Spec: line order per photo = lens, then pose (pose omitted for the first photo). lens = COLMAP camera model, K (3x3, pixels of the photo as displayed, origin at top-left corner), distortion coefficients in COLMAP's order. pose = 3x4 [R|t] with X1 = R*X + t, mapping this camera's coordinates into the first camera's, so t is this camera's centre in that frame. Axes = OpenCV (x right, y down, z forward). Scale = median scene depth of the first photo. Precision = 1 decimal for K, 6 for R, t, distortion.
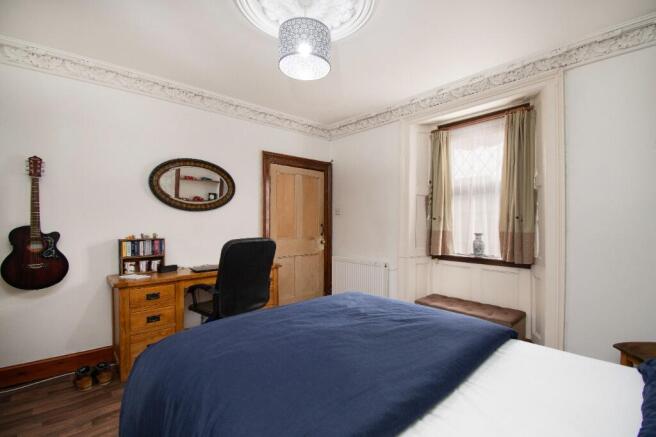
lens RADIAL K [[293.7, 0, 328.0], [0, 293.7, 218.5], [0, 0, 1]] dist [-0.002683, -0.000805]
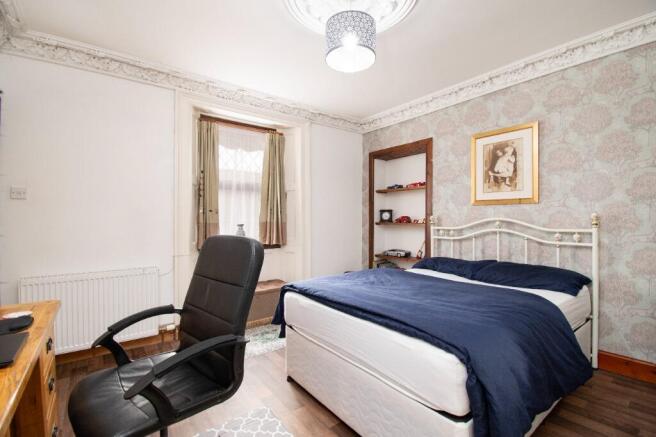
lens RADIAL K [[293.7, 0, 328.0], [0, 293.7, 218.5], [0, 0, 1]] dist [-0.002683, -0.000805]
pose [[0.082963, 0.004516, 0.996542, -0.607328], [0.005268, 0.999974, -0.004970, 0.035242], [-0.996539, 0.005662, 0.082937, 0.559664]]
